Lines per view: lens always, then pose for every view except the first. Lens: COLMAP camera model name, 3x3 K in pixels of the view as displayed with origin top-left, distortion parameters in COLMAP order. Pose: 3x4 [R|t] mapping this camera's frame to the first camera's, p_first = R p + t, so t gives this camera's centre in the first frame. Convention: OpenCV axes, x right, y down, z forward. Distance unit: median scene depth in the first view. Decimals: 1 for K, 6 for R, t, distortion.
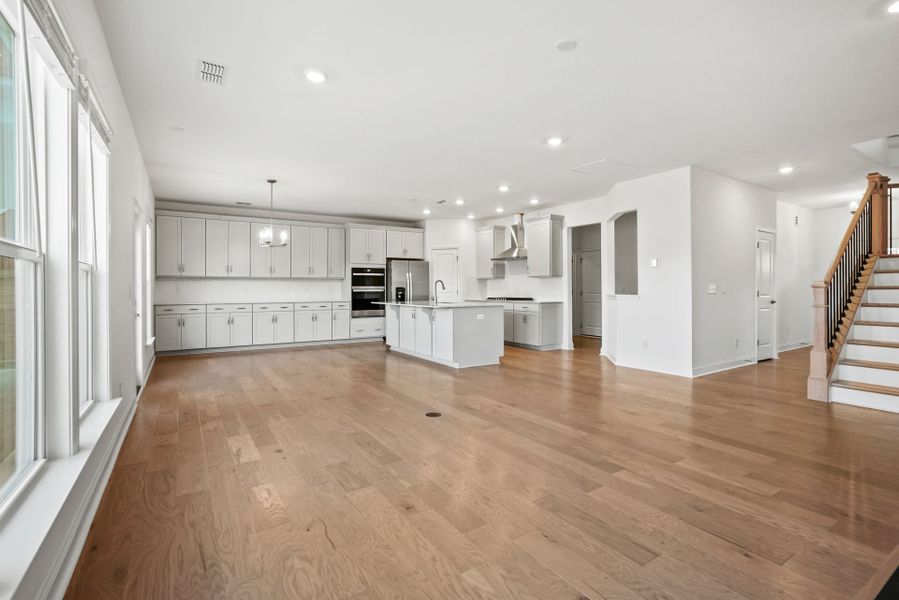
lens RADIAL K [[414.8, 0, 444.6], [0, 414.8, 288.9], [0, 0, 1]] dist [-0.016035, 0.006658]
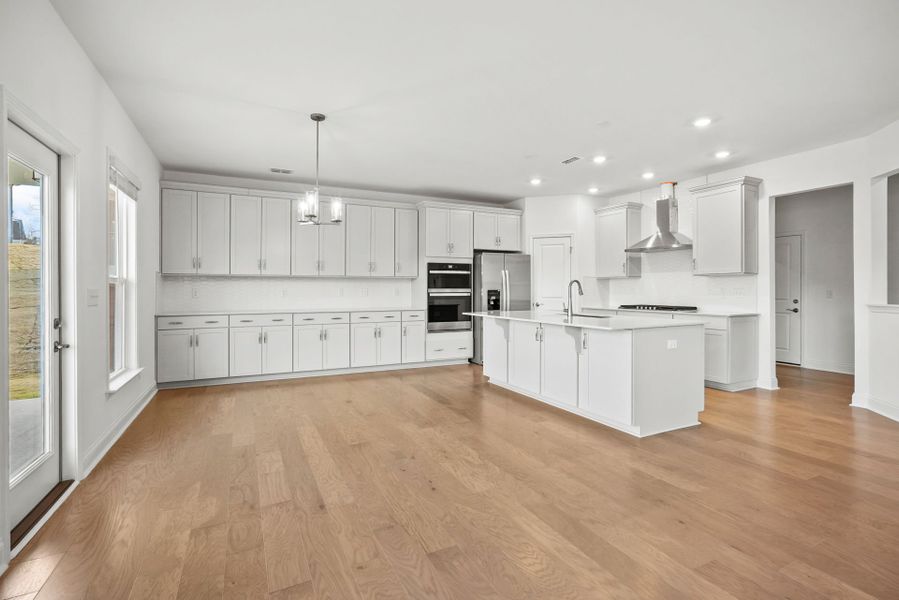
lens RADIAL K [[414.8, 0, 452.1], [0, 414.8, 290.7], [0, 0, 1]] dist [-0.016035, 0.006658]
pose [[0.995372, 0.001887, -0.096081, -0.127723], [-0.001584, 0.999994, 0.003233, -0.005863], [0.096086, -0.003066, 0.995368, 0.325766]]
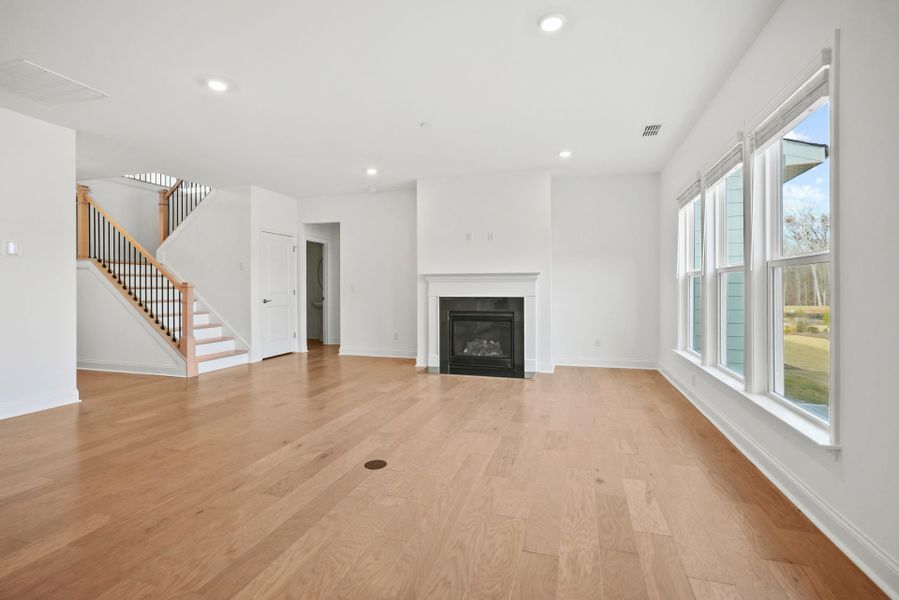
lens RADIAL K [[414.8, 0, 455.7], [0, 414.8, 294.5], [0, 0, 1]] dist [-0.016035, 0.006658]
pose [[-0.654741, -0.006946, 0.755821, -0.312398], [0.003805, 0.999915, 0.012486, 0.003404], [-0.755844, 0.011051, -0.654659, 0.657287]]
